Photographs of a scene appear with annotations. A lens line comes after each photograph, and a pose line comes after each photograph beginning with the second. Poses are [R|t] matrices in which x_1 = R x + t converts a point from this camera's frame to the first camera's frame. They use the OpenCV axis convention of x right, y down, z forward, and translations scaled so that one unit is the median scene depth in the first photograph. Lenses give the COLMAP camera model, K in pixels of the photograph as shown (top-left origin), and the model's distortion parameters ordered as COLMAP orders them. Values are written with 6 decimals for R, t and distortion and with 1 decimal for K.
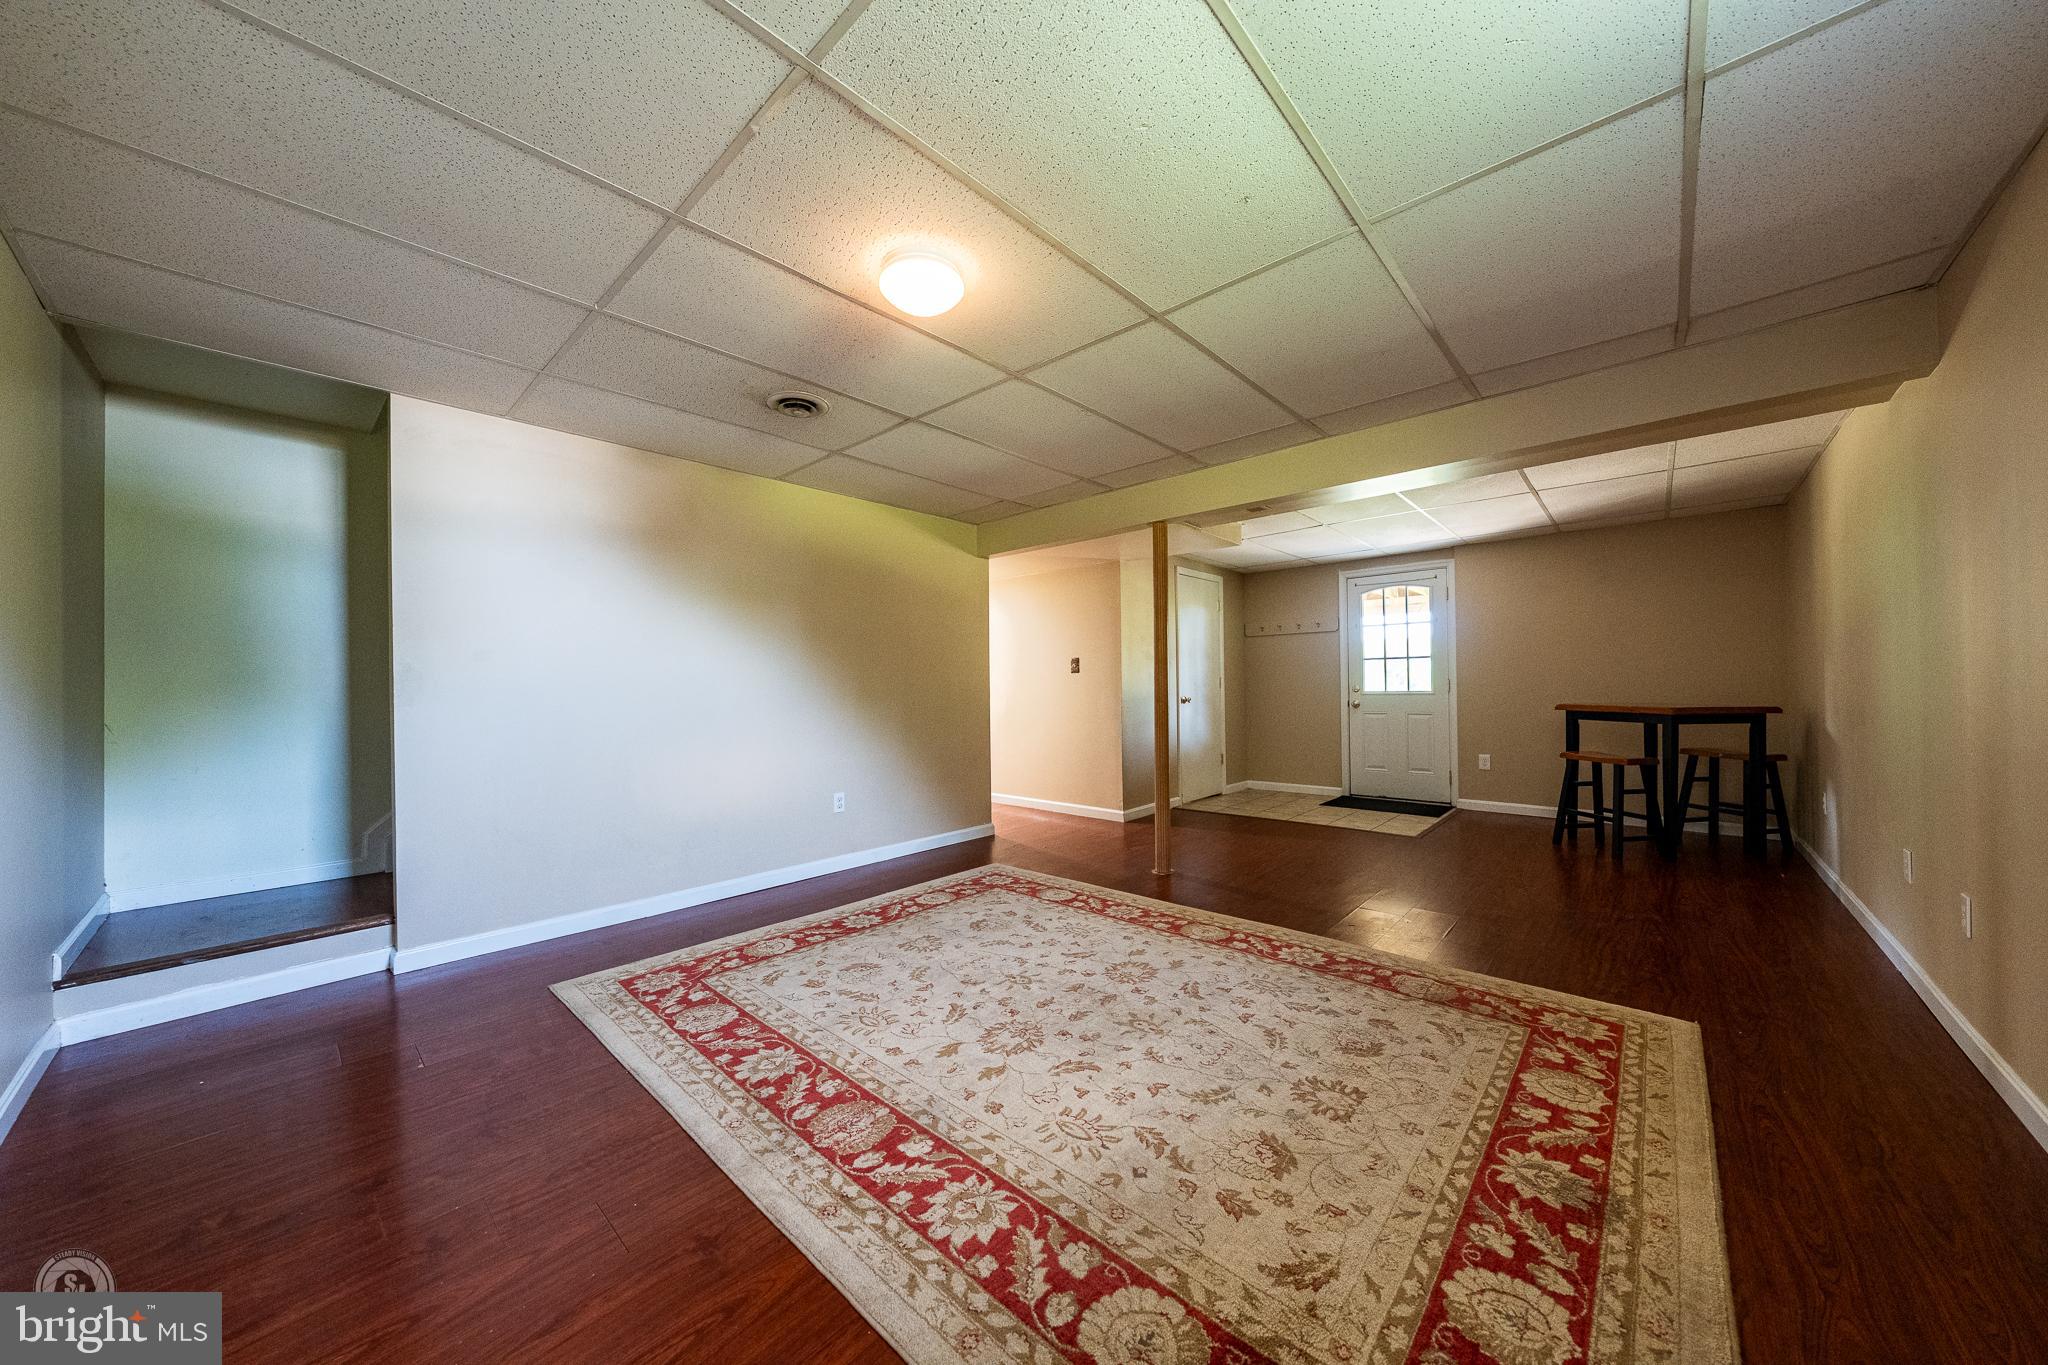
lens RADIAL K [[695.5, 0, 1022.1], [0, 695.5, 682.1], [0, 0, 1]] dist [-0.001574, -0.000118]
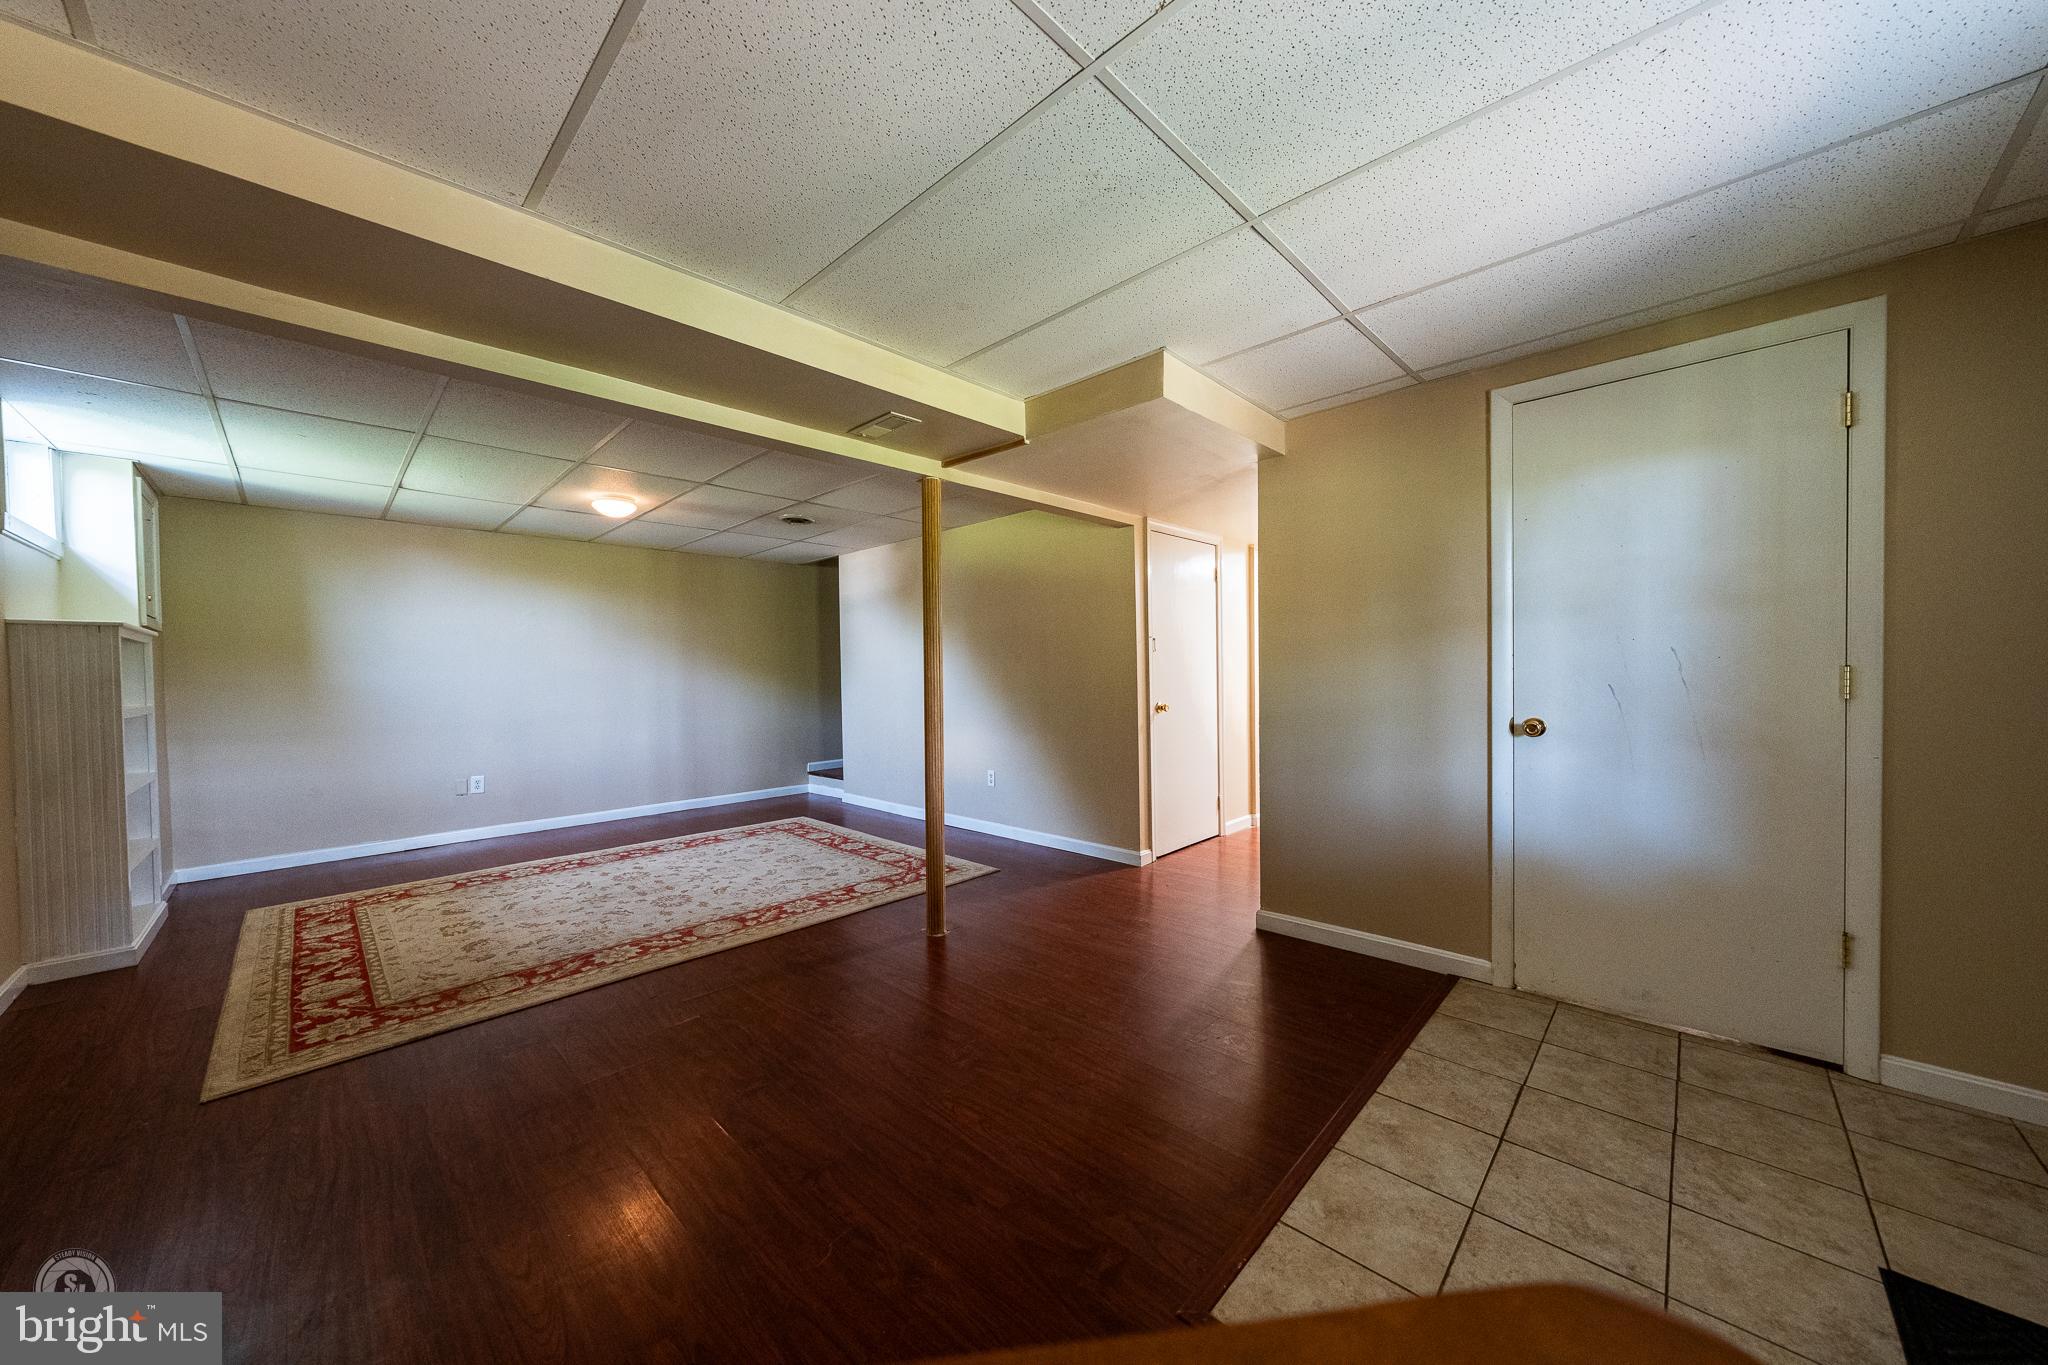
lens RADIAL K [[695.5, 0, 1022.1], [0, 695.5, 682.1], [0, 0, 1]] dist [-0.001574, -0.000118]
pose [[-0.024486, 0.027774, -0.999314, 1.718603], [0.022274, 0.999381, 0.027230, -0.051847], [0.999452, -0.021592, -0.025090, 1.968785]]
